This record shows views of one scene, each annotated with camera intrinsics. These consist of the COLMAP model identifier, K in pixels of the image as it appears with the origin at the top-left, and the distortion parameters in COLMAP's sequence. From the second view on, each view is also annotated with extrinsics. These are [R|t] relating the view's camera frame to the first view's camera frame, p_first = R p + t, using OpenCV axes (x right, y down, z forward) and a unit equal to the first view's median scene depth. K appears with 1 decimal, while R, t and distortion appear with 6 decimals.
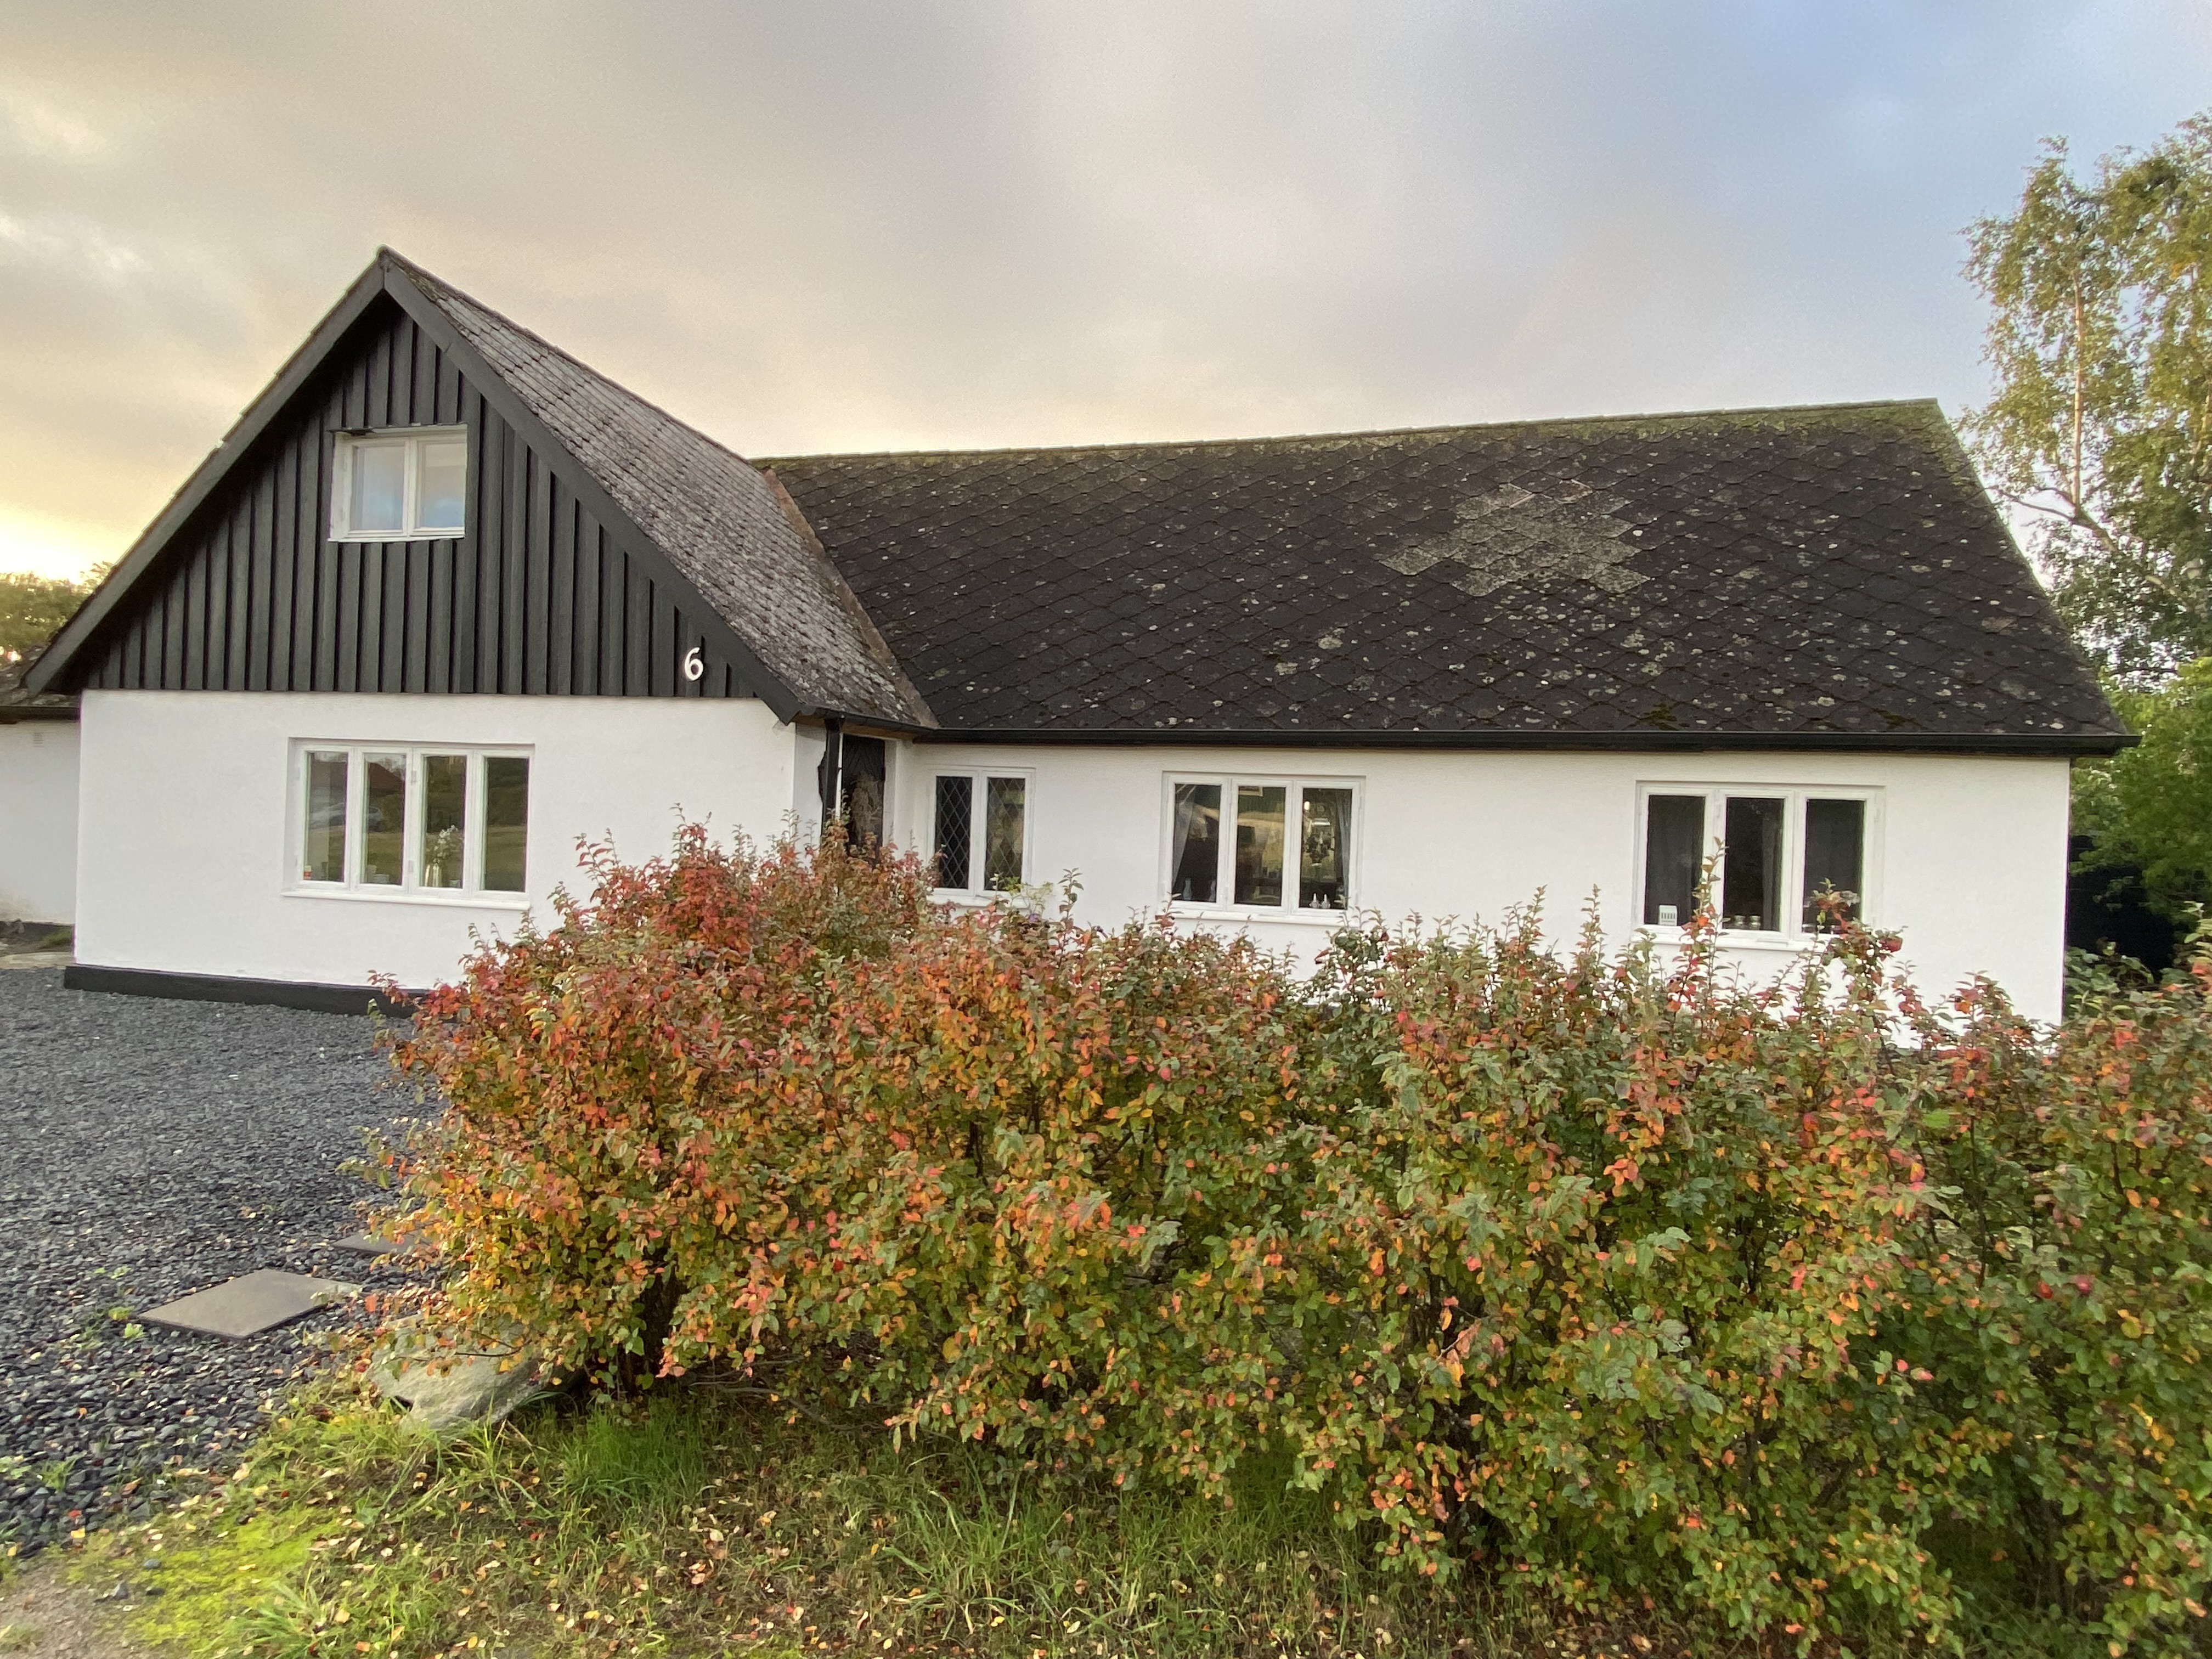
lens RADIAL K [[1161.7, 0, 1105.9], [0, 1161.7, 829.8], [0, 0, 1]] dist [0.002635, 0.000282]
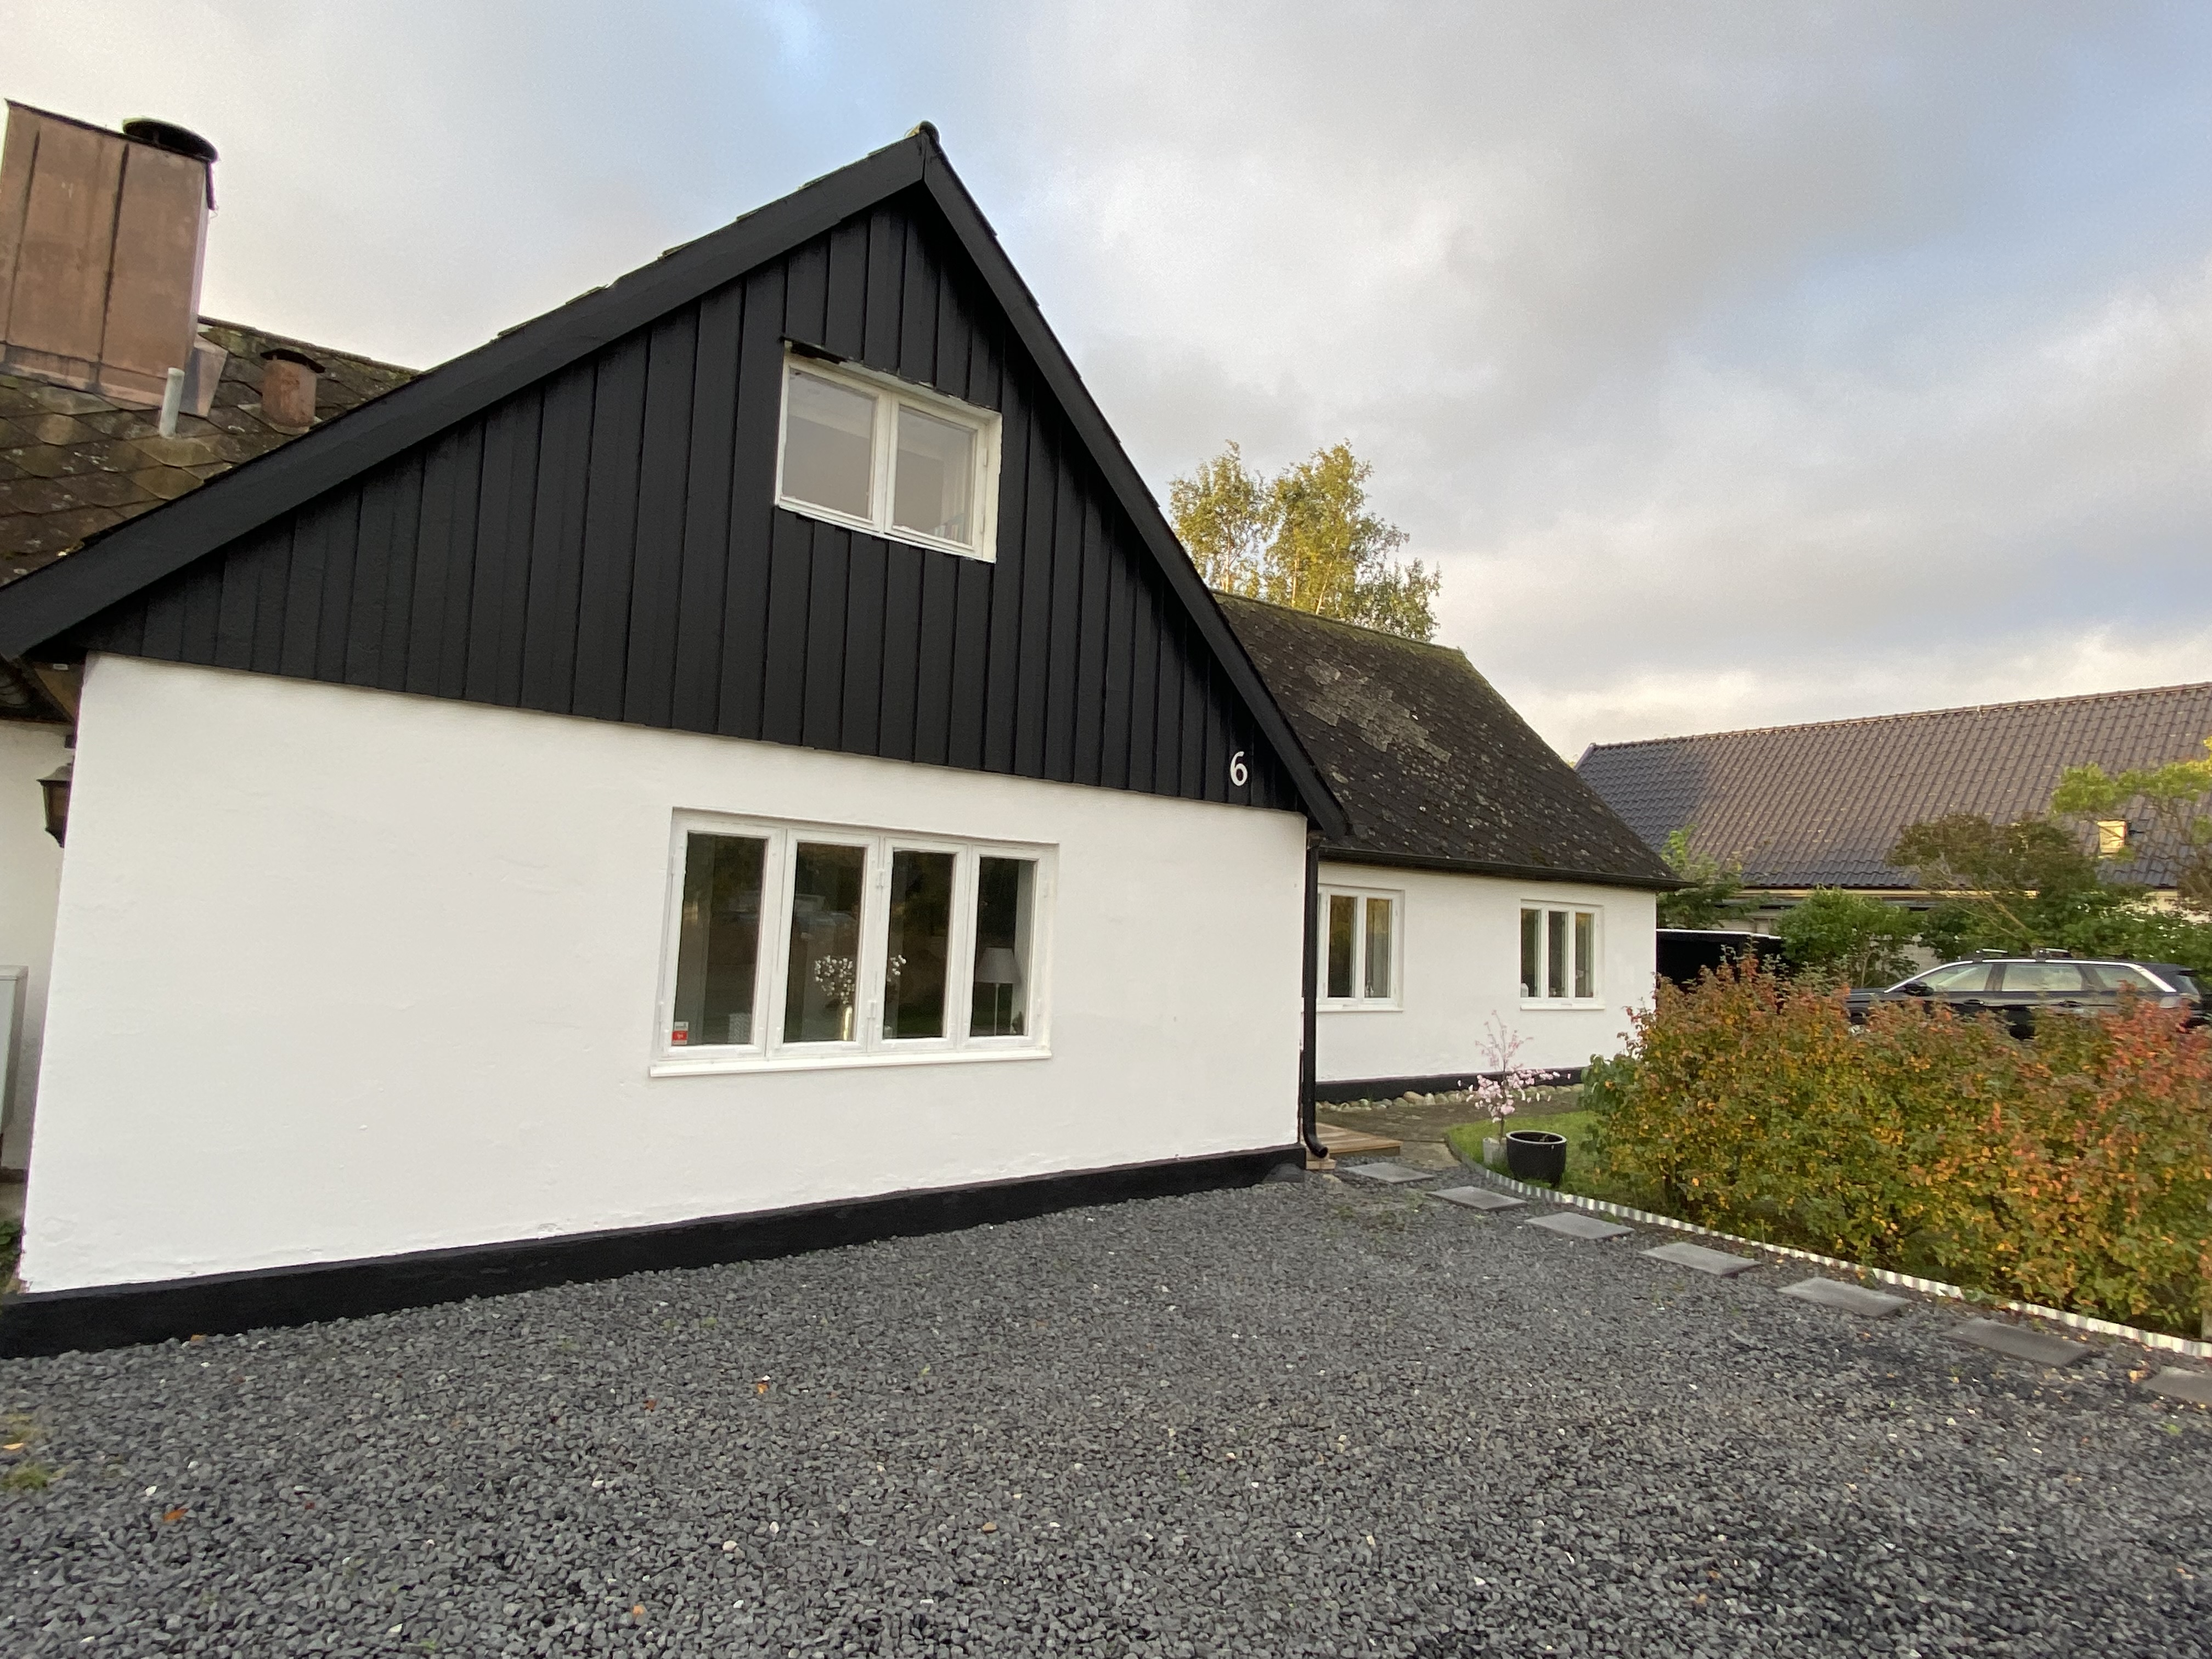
lens RADIAL K [[1161.7, 0, 1105.8], [0, 1161.7, 835.0], [0, 0, 1]] dist [0.002635, 0.000282]
pose [[0.659355, 0.050283, 0.750149, -1.016678], [-0.021597, 0.998616, -0.047955, -0.041920], [-0.751522, 0.015419, 0.659528, 0.446746]]
